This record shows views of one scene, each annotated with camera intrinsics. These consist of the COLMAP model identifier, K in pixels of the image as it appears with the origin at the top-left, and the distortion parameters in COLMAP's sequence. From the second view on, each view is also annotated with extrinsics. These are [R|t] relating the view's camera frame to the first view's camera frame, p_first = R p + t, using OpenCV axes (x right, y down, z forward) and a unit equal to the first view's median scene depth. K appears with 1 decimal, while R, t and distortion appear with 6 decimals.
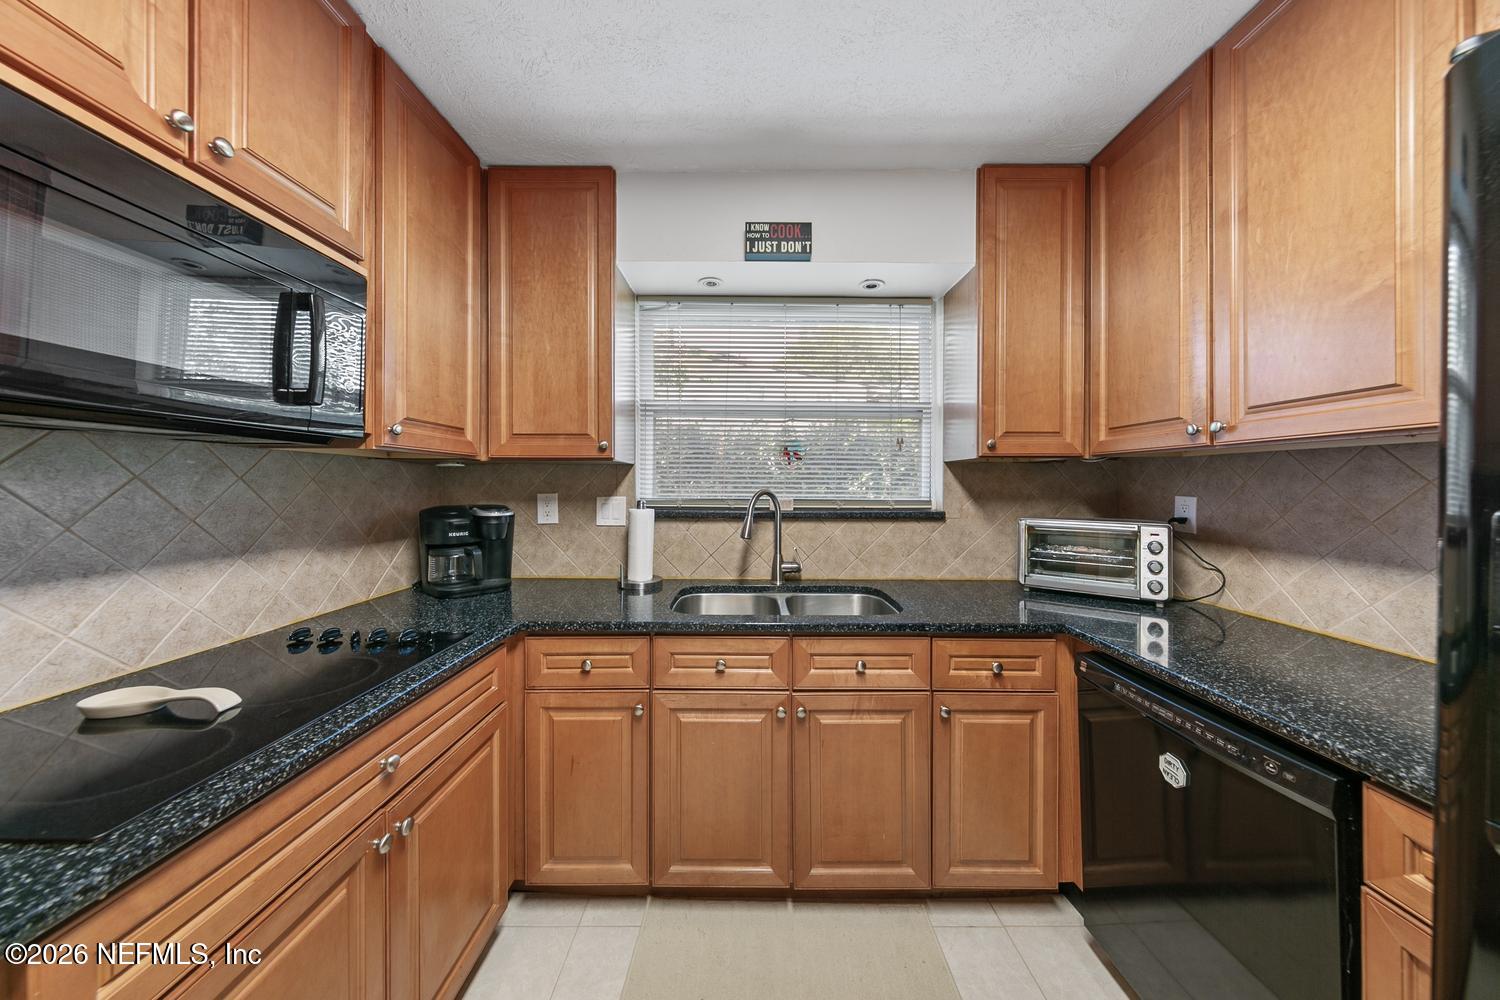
lens RADIAL K [[493.7, 0, 751.7], [0, 493.7, 480.5], [0, 0, 1]] dist [0.001130, 0.000084]
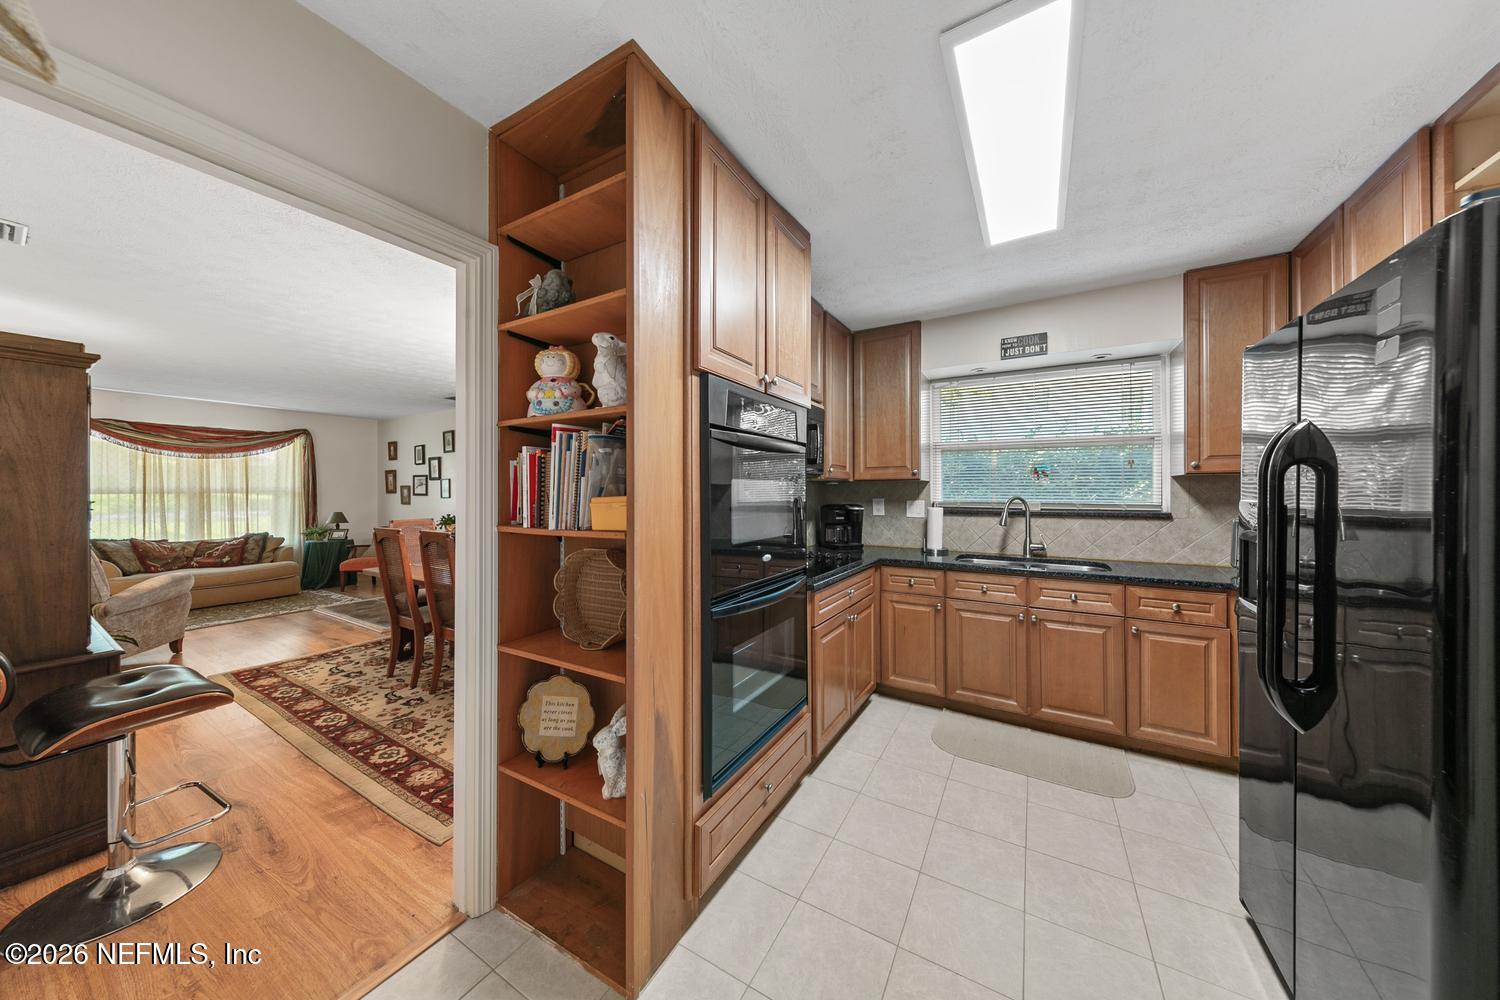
lens RADIAL K [[480.2, 0, 749.1], [0, 480.2, 490.5], [0, 0, 1]] dist [0.001461, 0.000060]
pose [[0.856295, -0.004266, -0.516469, 0.095915], [0.004336, 0.999990, -0.001072, -0.003010], [0.516468, -0.001321, 0.856305, -0.856116]]
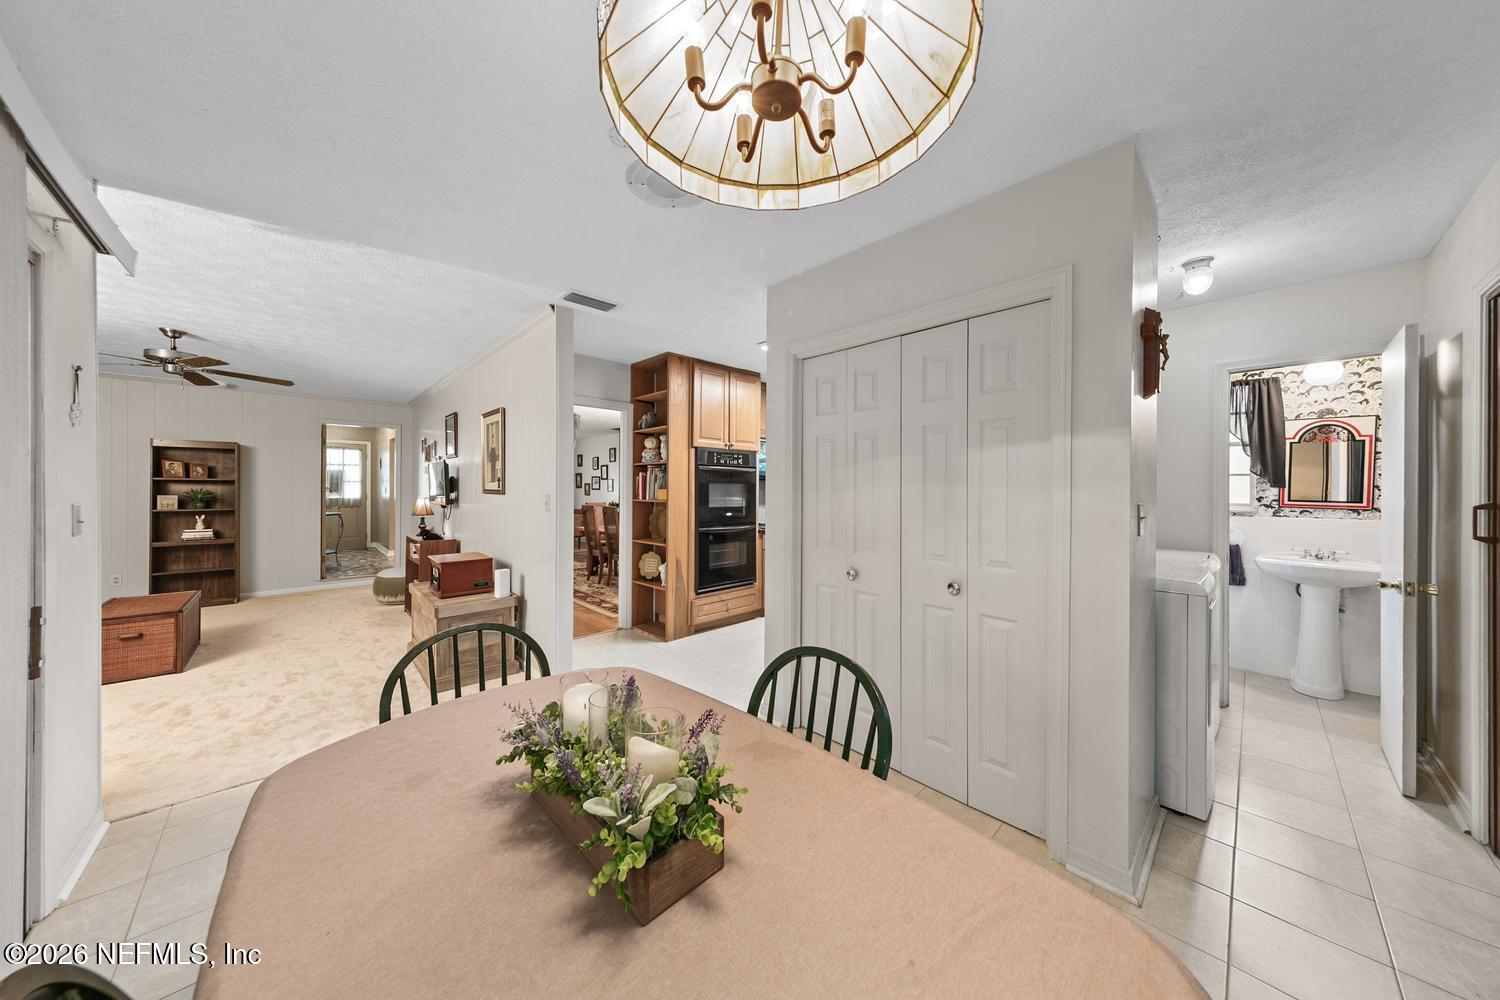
lens RADIAL K [[480.2, 0, 749.1], [0, 480.2, 490.5], [0, 0, 1]] dist [0.001461, 0.000060]
pose [[0.684137, 0.004824, -0.729338, 1.516953], [-0.002882, 0.999988, 0.003911, 0.000834], [0.729348, -0.000573, 0.684142, -1.626808]]
